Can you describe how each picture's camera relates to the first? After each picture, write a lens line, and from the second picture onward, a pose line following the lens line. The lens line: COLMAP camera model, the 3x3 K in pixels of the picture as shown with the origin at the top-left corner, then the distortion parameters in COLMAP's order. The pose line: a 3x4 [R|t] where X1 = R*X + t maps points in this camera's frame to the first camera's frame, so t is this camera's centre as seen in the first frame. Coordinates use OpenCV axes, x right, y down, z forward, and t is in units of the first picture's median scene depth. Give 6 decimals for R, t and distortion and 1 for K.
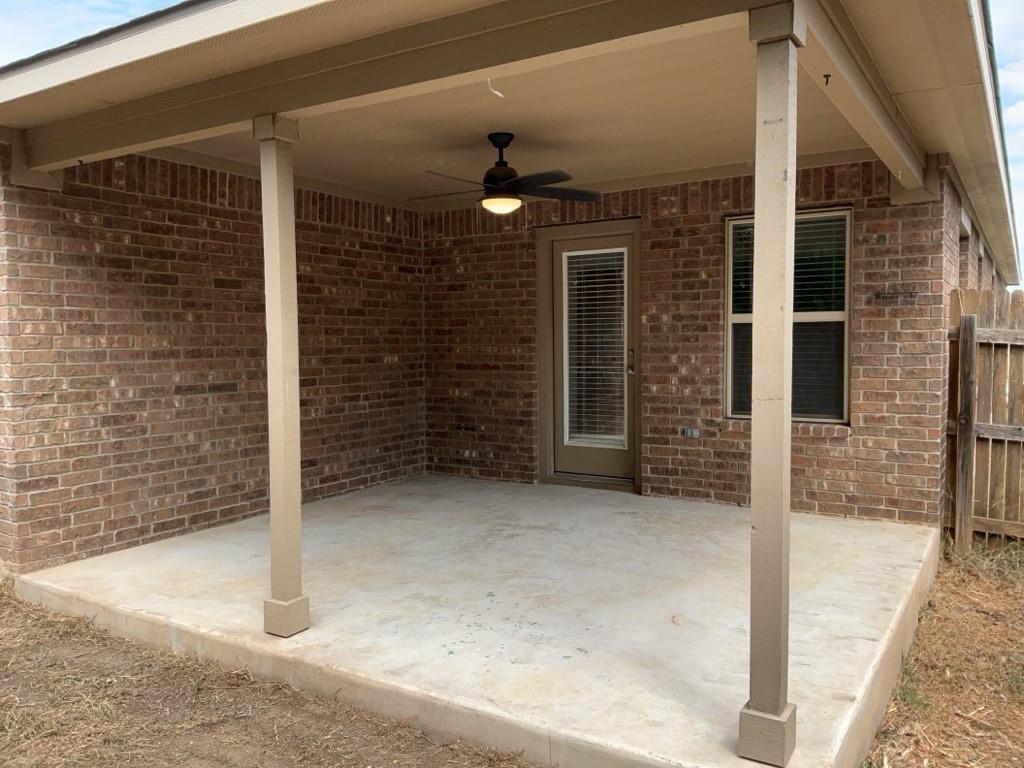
lens RADIAL K [[816.8, 0, 518.4], [0, 816.8, 386.5], [0, 0, 1]] dist [0.067712, -0.084767]
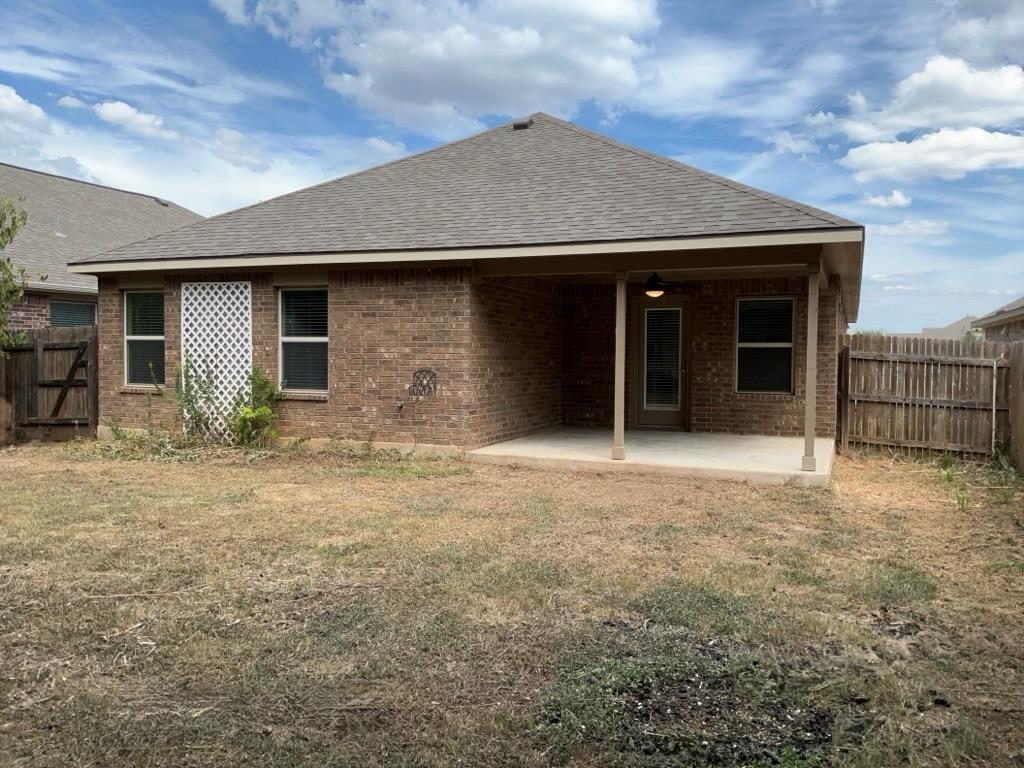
lens RADIAL K [[816.8, 0, 503.5], [0, 816.8, 381.4], [0, 0, 1]] dist [0.067712, -0.084767]
pose [[0.988775, 0.010534, 0.149037, -0.627169], [-0.006131, 0.999532, -0.029970, 0.074224], [-0.149283, 0.028720, 0.988377, -0.948466]]
